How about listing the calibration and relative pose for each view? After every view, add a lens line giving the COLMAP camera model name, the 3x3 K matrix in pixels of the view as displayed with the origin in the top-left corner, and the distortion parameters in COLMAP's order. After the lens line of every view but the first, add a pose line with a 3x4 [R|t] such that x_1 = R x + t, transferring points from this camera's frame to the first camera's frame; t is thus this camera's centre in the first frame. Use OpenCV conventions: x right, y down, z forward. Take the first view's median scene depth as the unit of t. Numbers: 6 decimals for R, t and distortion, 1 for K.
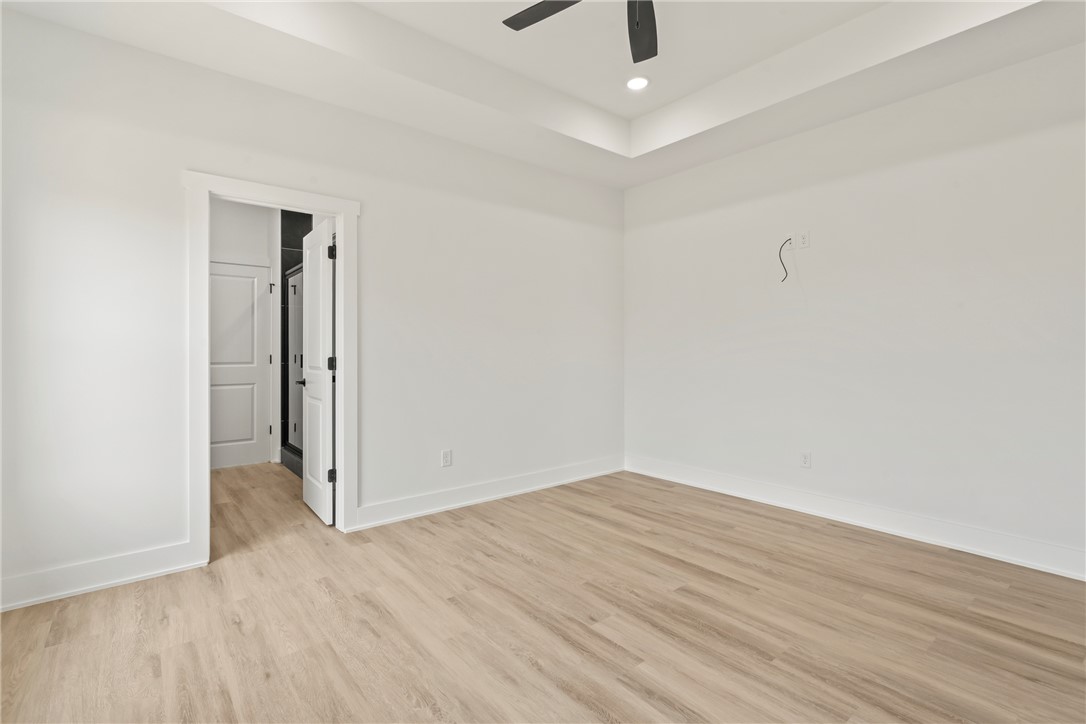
lens RADIAL K [[496.7, 0, 540.2], [0, 496.7, 354.7], [0, 0, 1]] dist [0.000008, 0.001374]
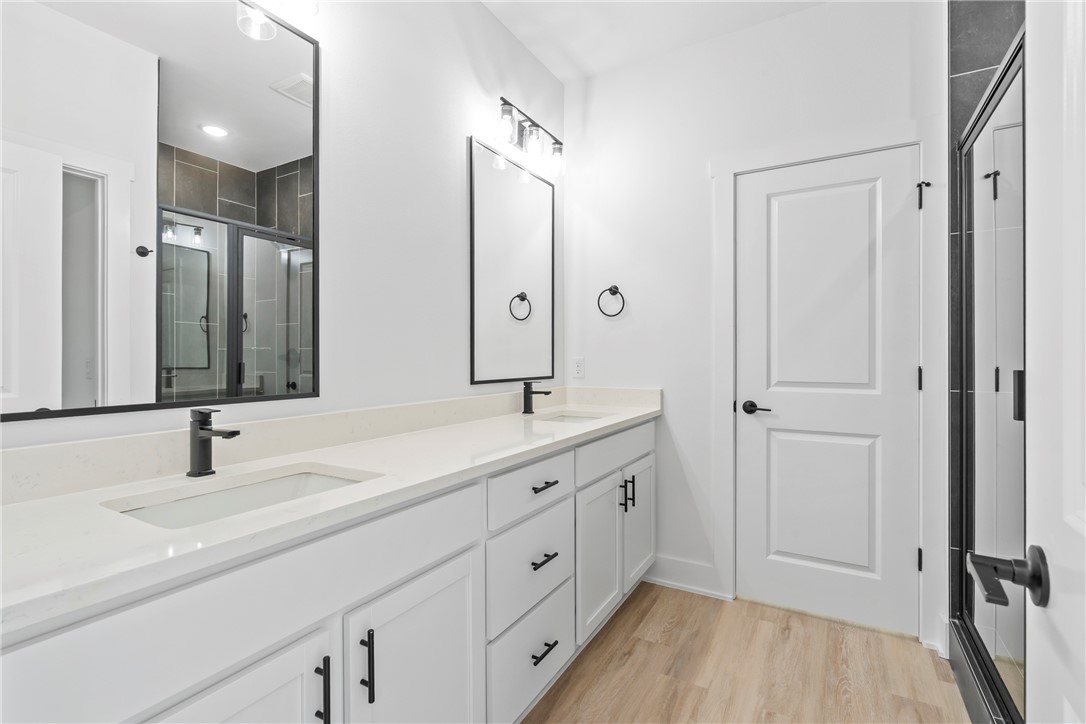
lens RADIAL K [[496.7, 0, 540.2], [0, 496.7, 354.7], [0, 0, 1]] dist [0.000008, 0.001374]
pose [[0.349514, -0.007170, -0.936904, -0.457338], [-0.005111, 0.999941, -0.009559, -0.006421], [0.936917, 0.008129, 0.349457, 0.950205]]
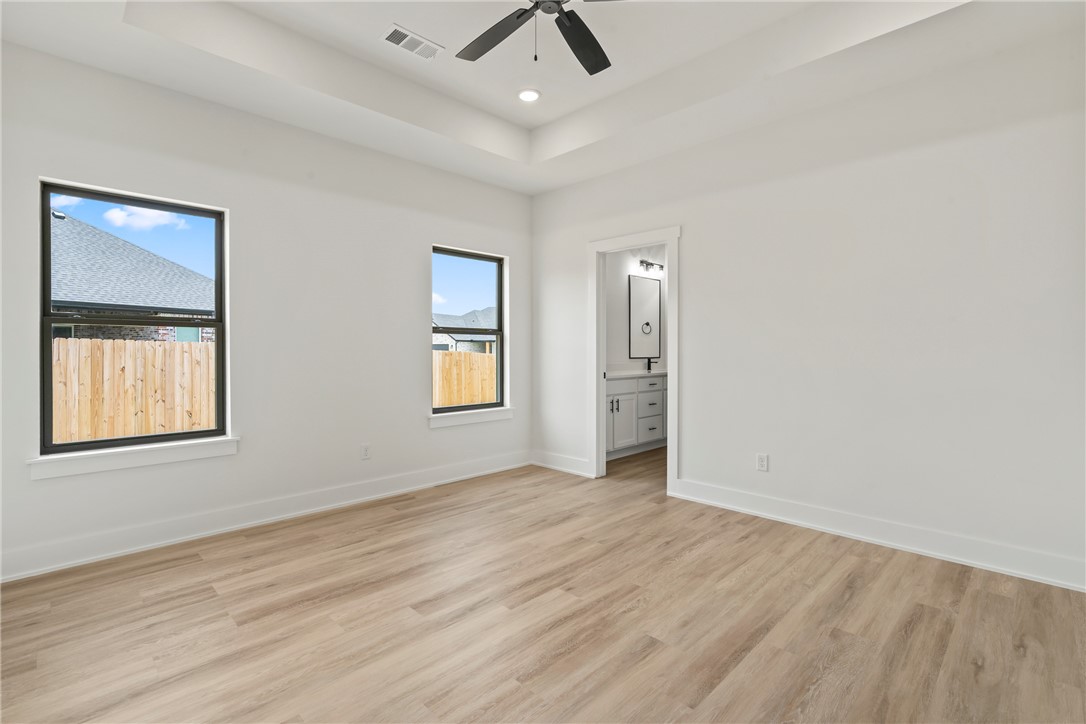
lens RADIAL K [[496.7, 0, 540.2], [0, 496.7, 354.7], [0, 0, 1]] dist [0.000008, 0.001374]
pose [[0.104448, 0.008567, -0.994493, 0.799316], [-0.007720, 0.999940, 0.007803, -0.000747], [0.994500, 0.006862, 0.104508, 0.541773]]
